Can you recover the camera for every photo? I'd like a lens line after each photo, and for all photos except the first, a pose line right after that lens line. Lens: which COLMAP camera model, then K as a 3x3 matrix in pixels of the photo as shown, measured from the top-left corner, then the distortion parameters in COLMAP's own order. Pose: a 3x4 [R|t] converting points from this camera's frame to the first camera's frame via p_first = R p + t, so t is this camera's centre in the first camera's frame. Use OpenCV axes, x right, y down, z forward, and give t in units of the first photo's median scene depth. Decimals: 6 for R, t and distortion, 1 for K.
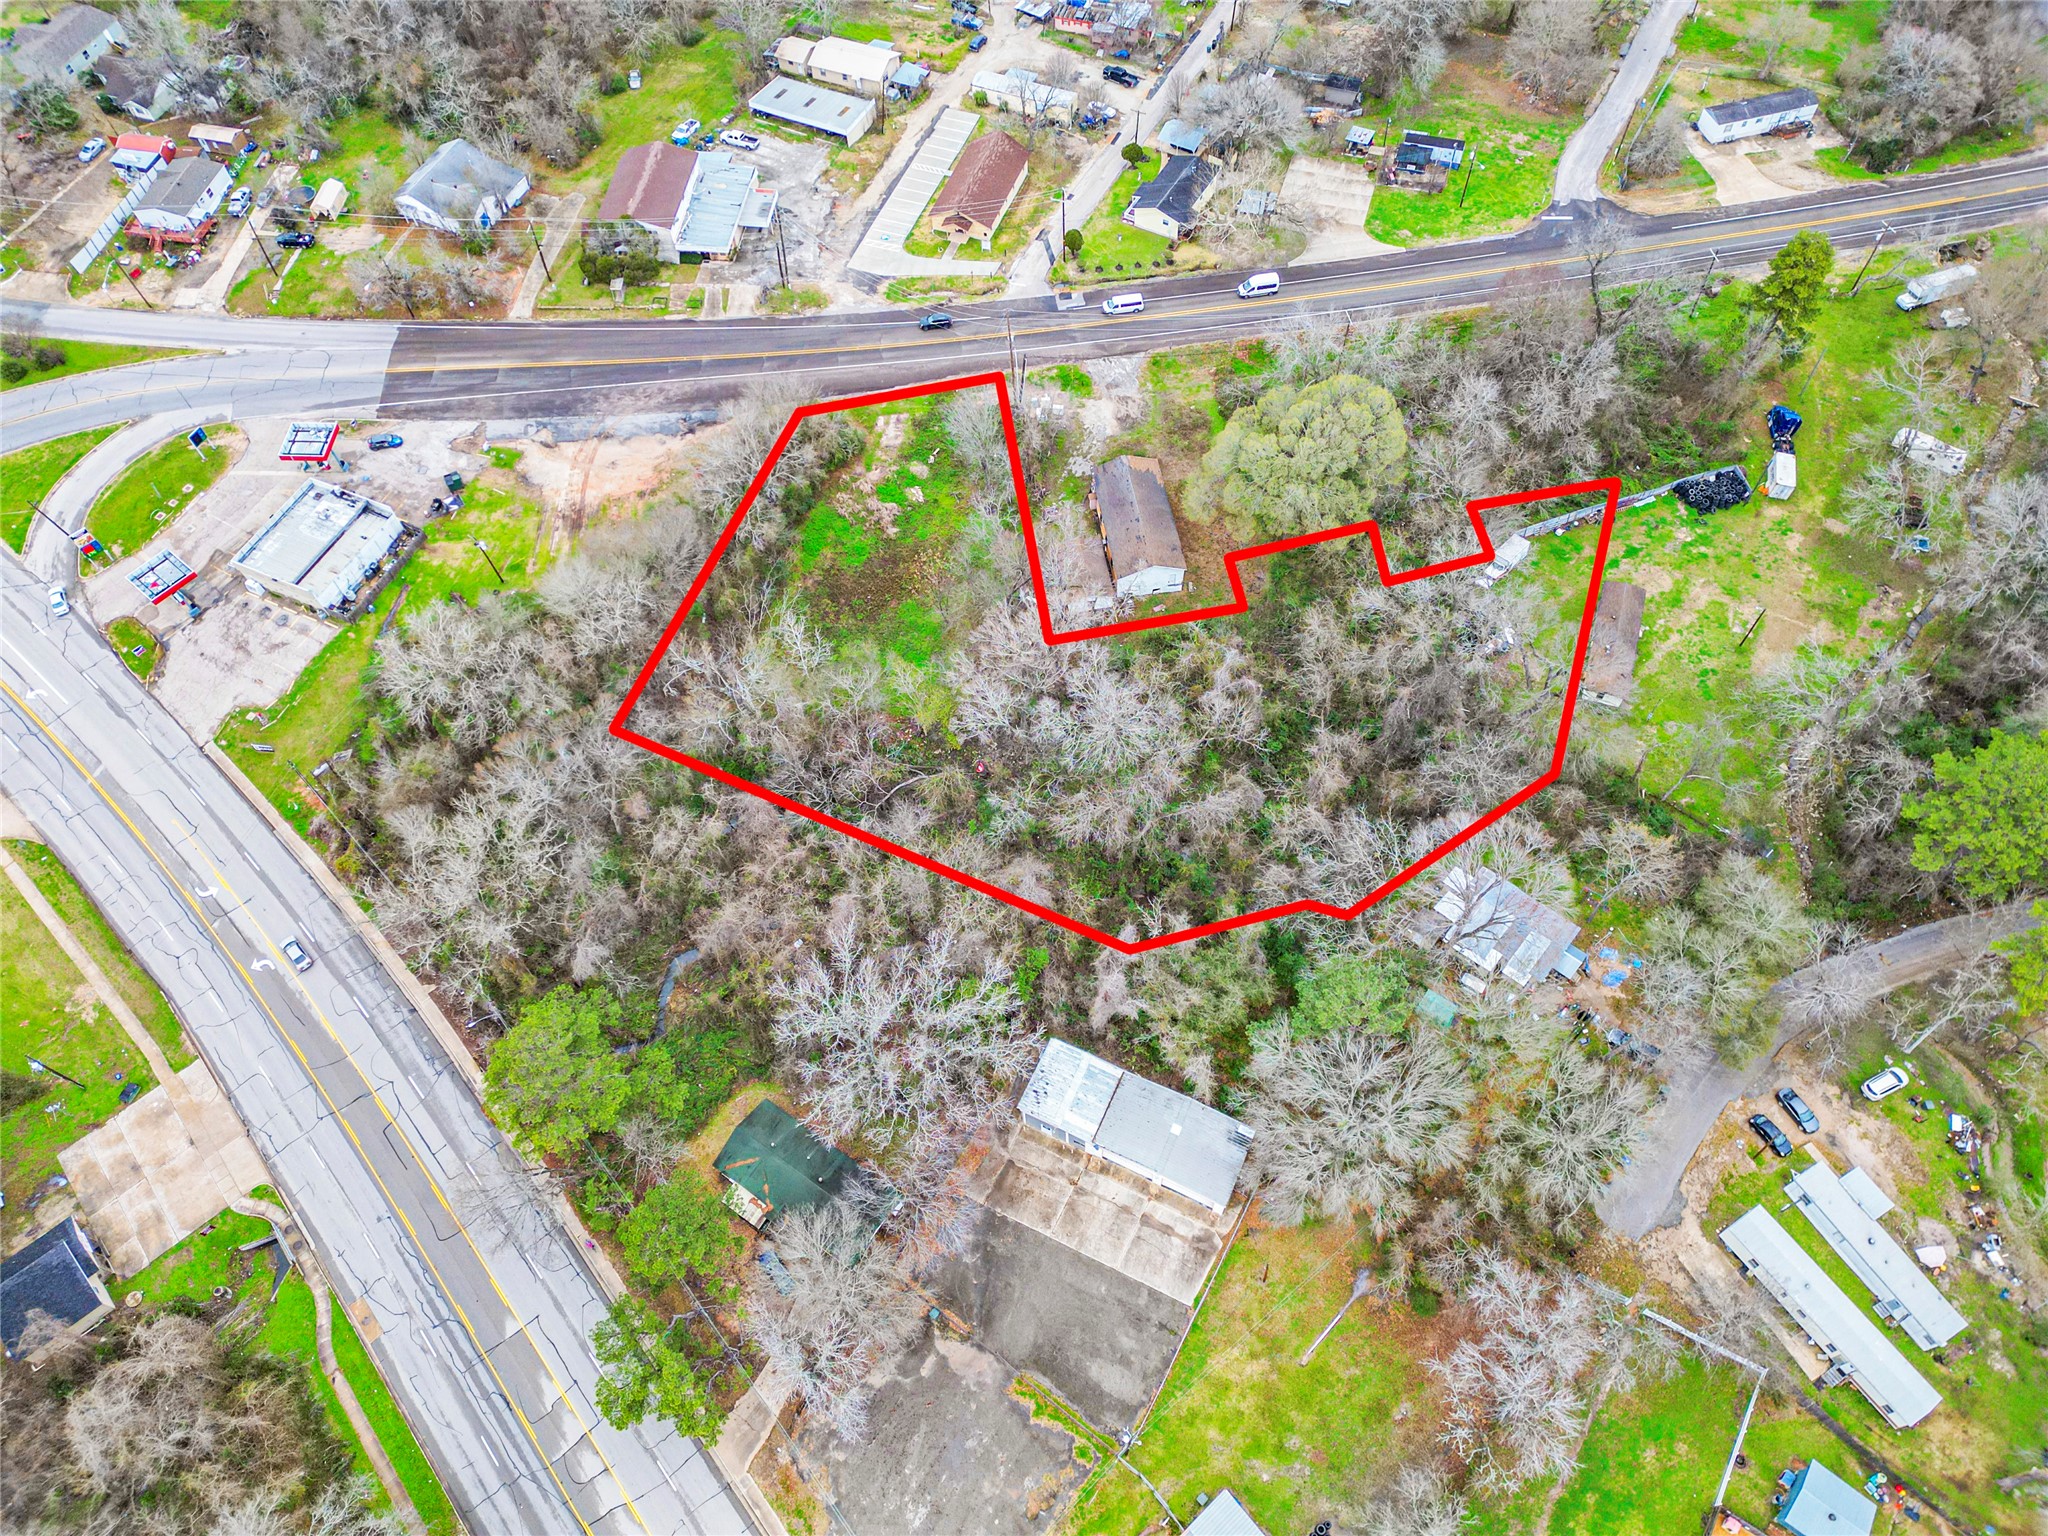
lens RADIAL K [[1419.1, 0, 1015.7], [0, 1419.1, 767.8], [0, 0, 1]] dist [0.076250, -0.069523]
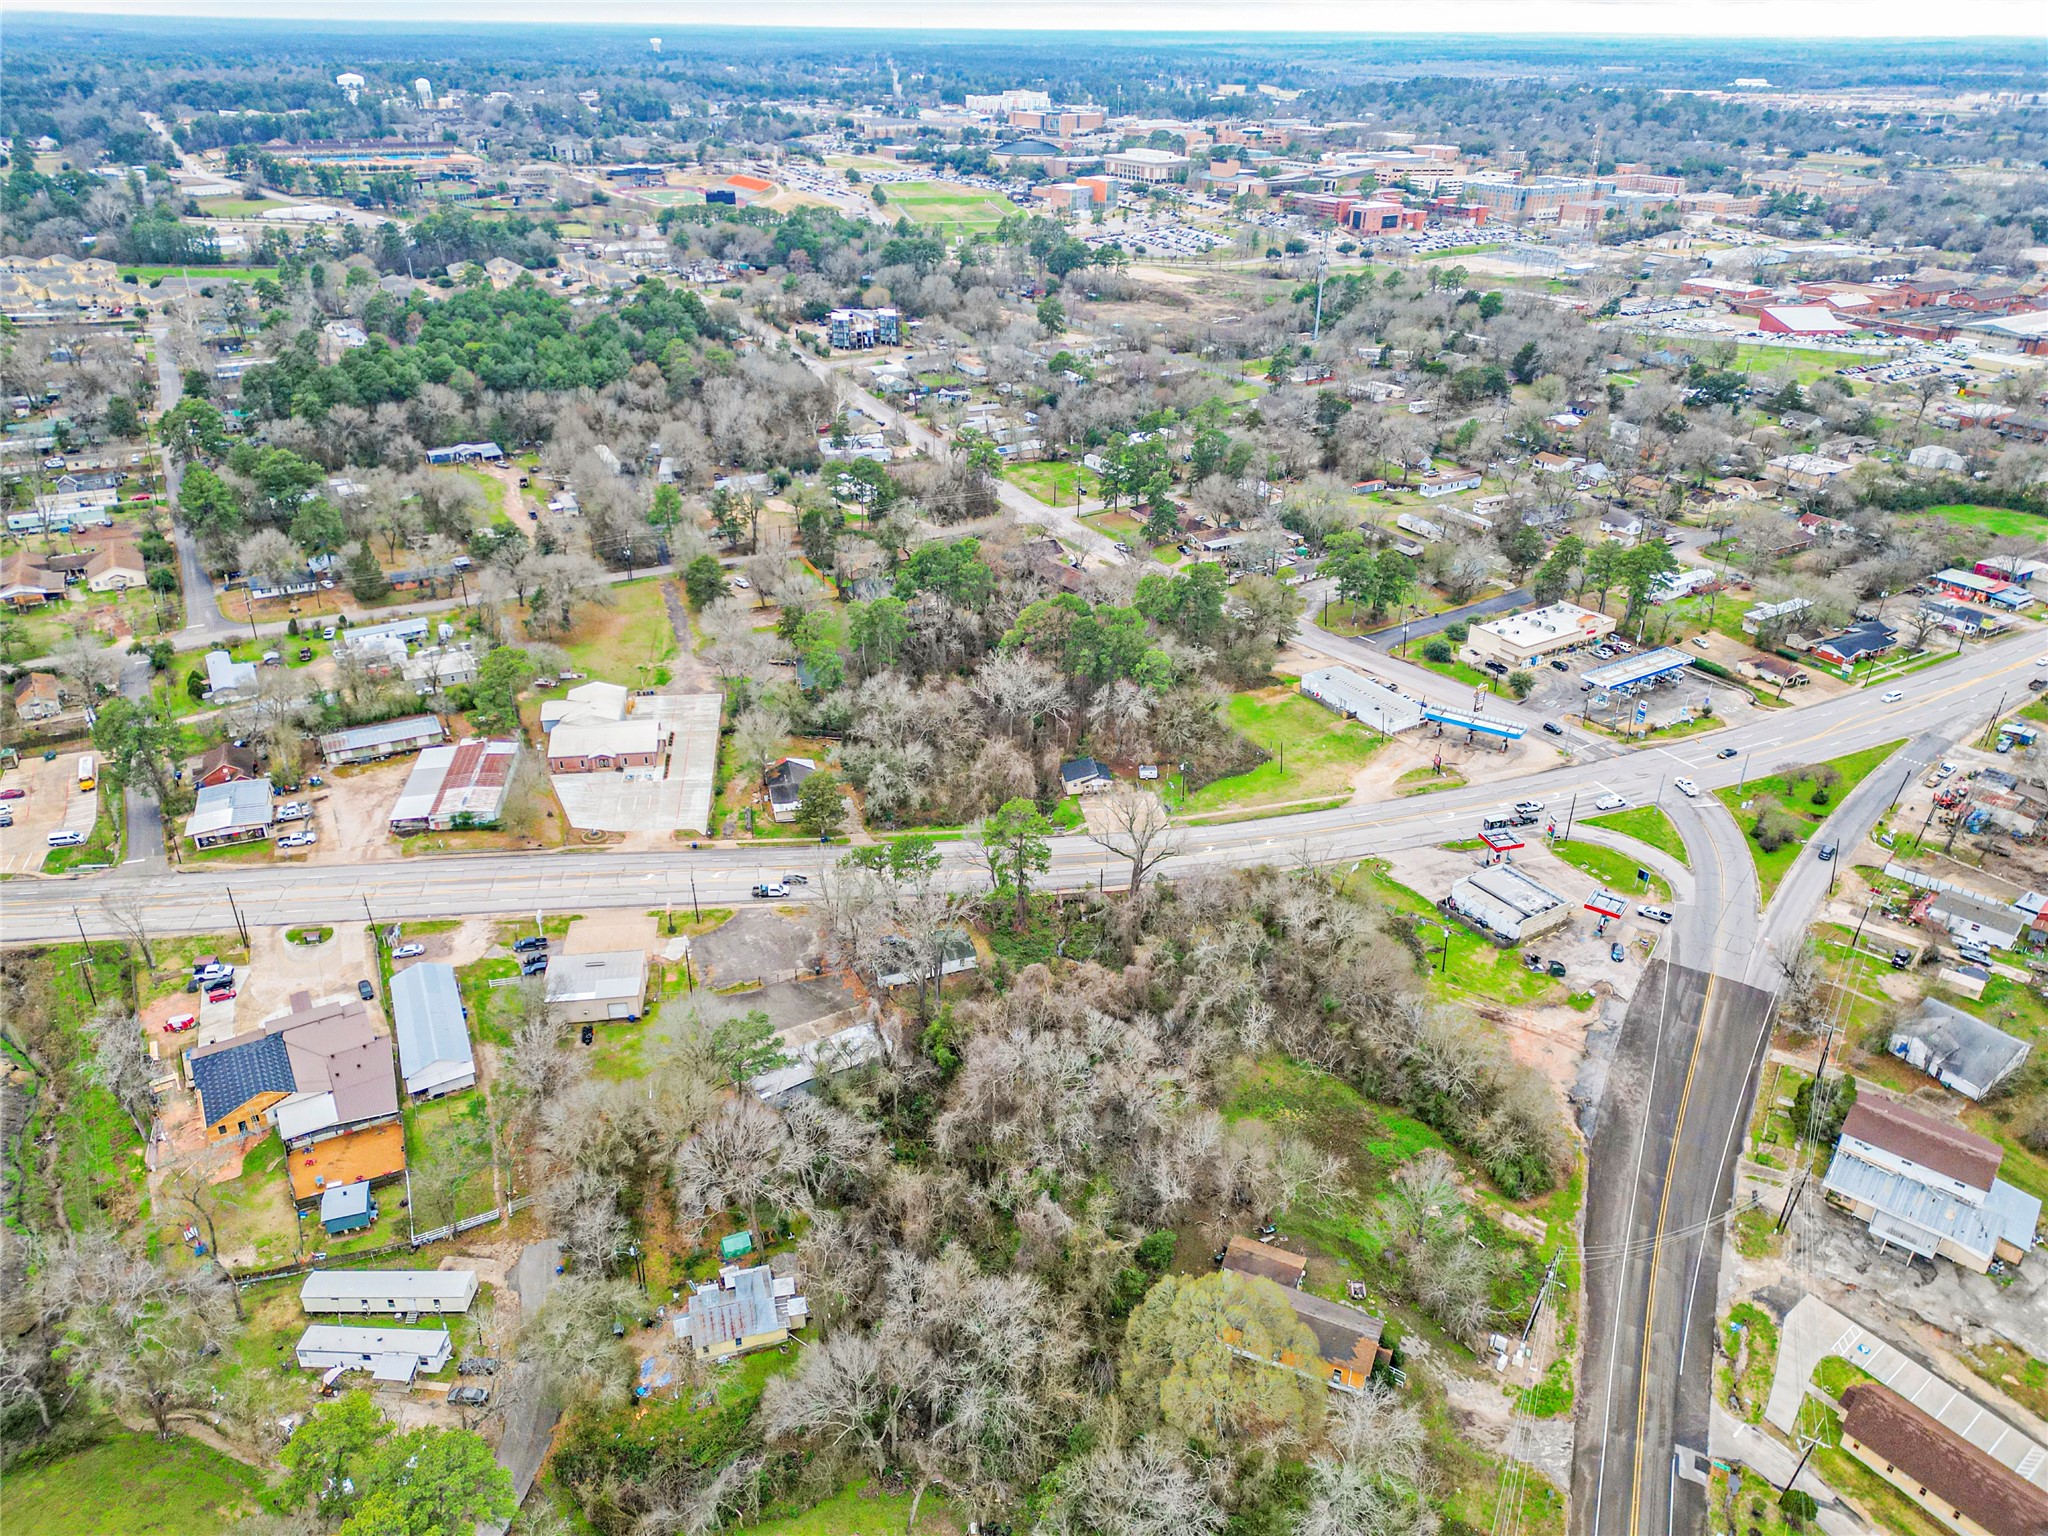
lens RADIAL K [[1419.1, 0, 1015.7], [0, 1419.1, 767.8], [0, 0, 1]] dist [0.076250, -0.069523]
pose [[-0.547729, 0.416917, -0.725378, 0.756167], [-0.704346, 0.238138, 0.668720, -0.797989], [0.451541, 0.877195, 0.163218, 0.449537]]
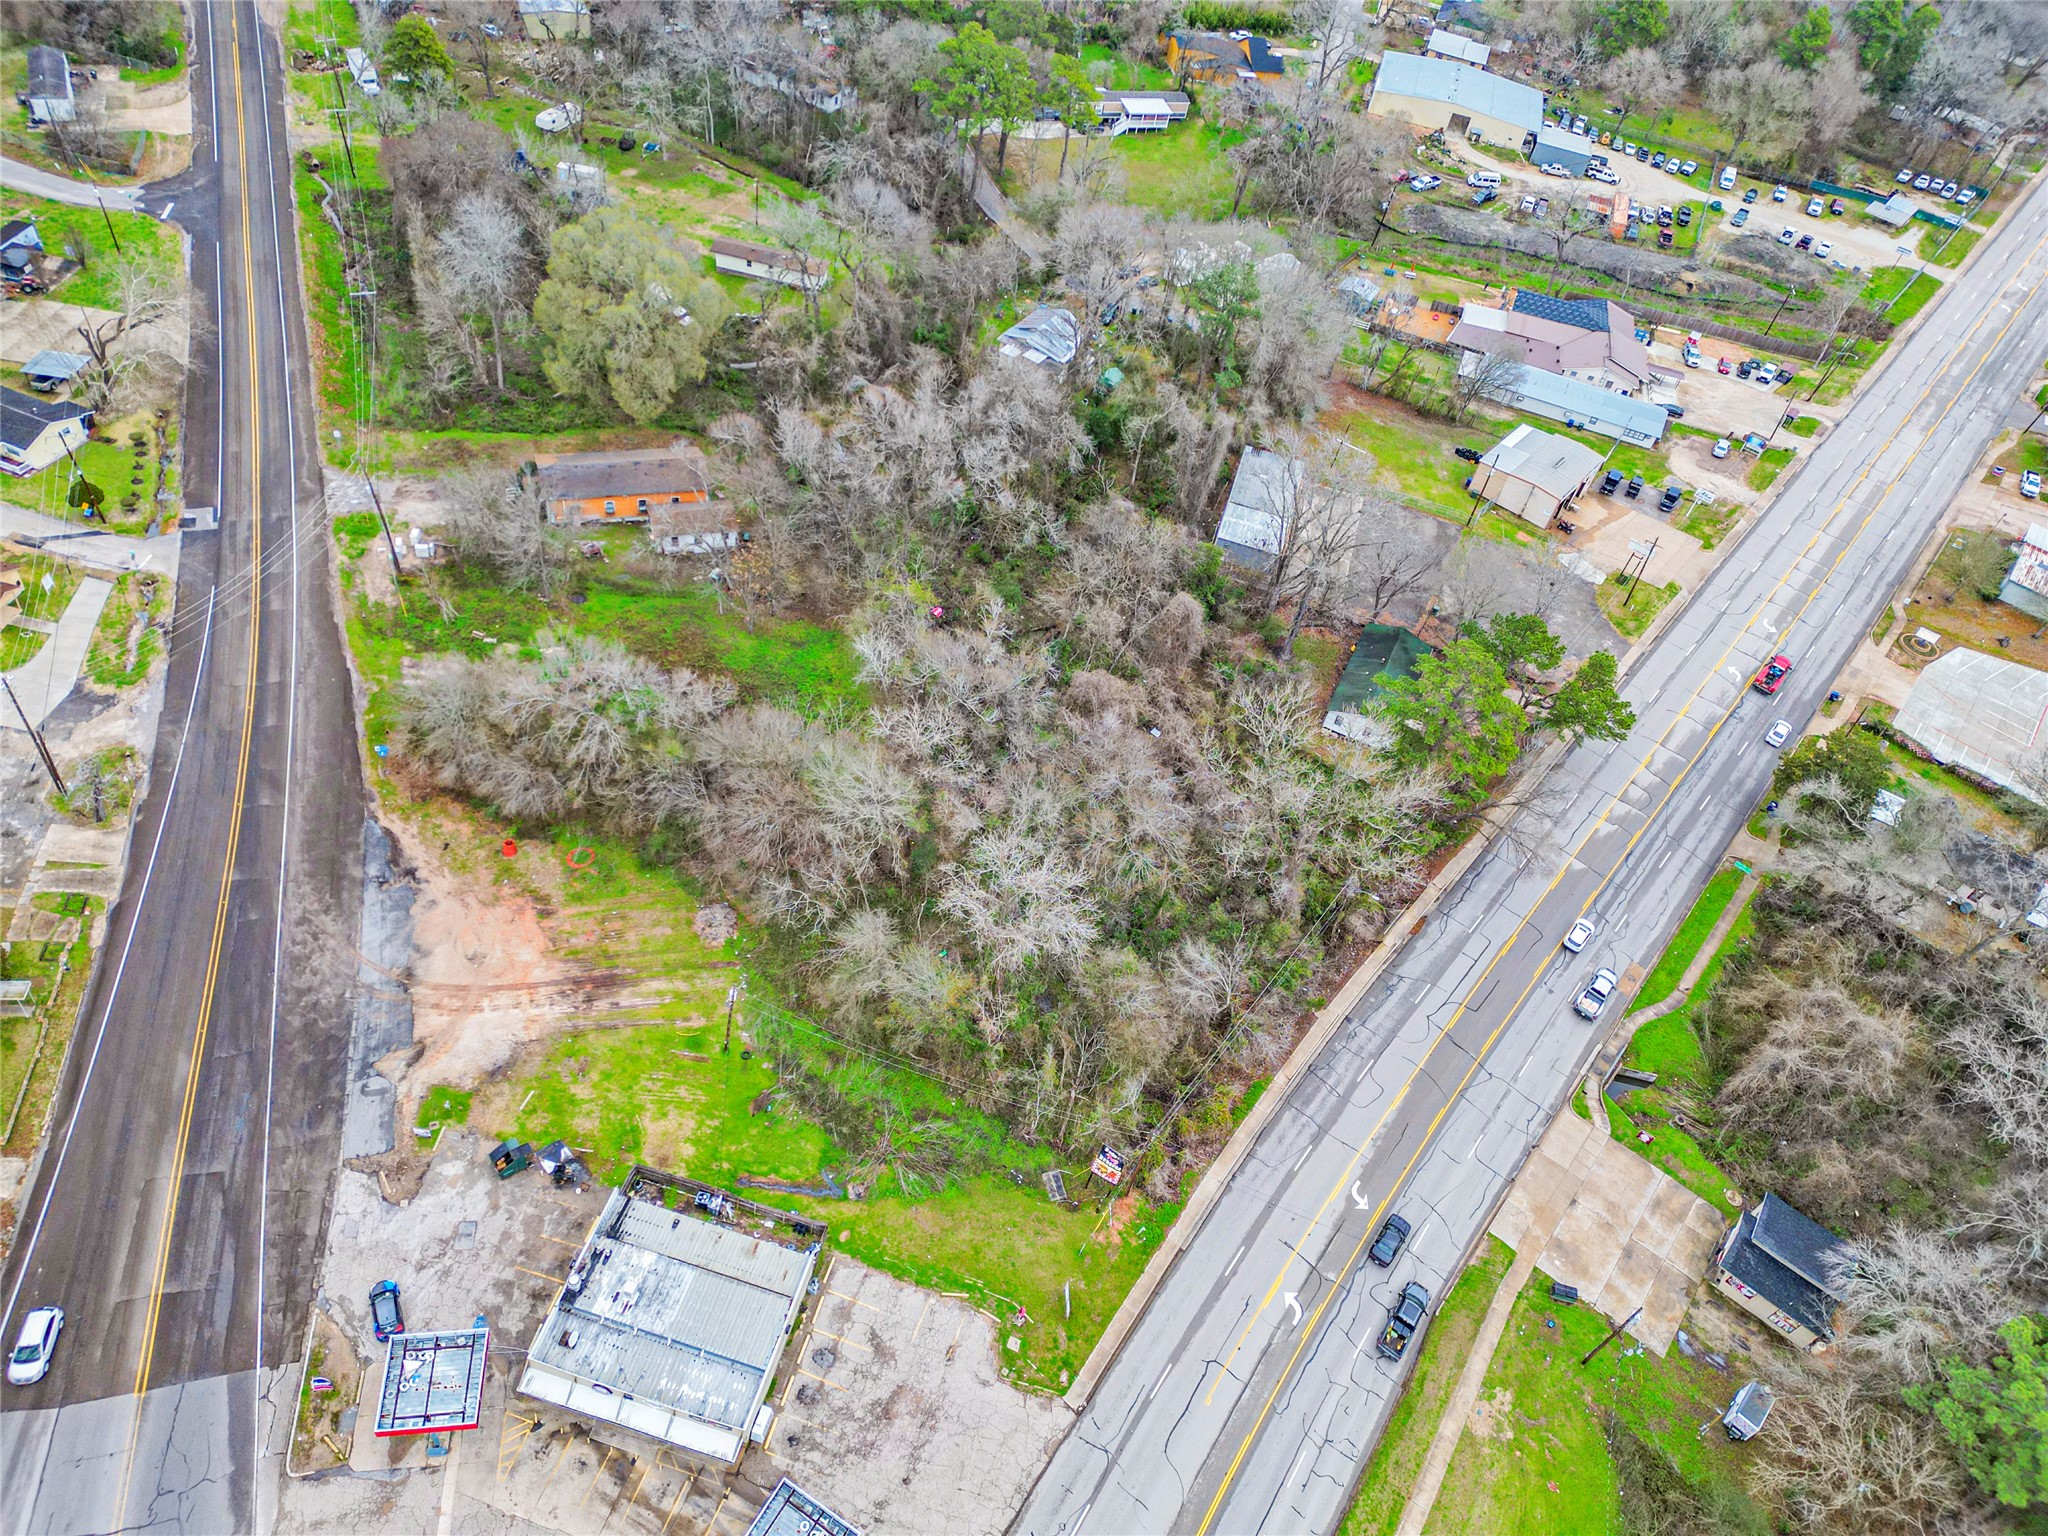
lens RADIAL K [[1419.1, 0, 1015.7], [0, 1419.1, 767.8], [0, 0, 1]] dist [0.076250, -0.069523]
pose [[-0.179203, -0.700451, 0.690837, -0.754902], [0.750093, 0.357093, 0.556637, -0.446712], [-0.636590, 0.617943, 0.461411, 0.549291]]
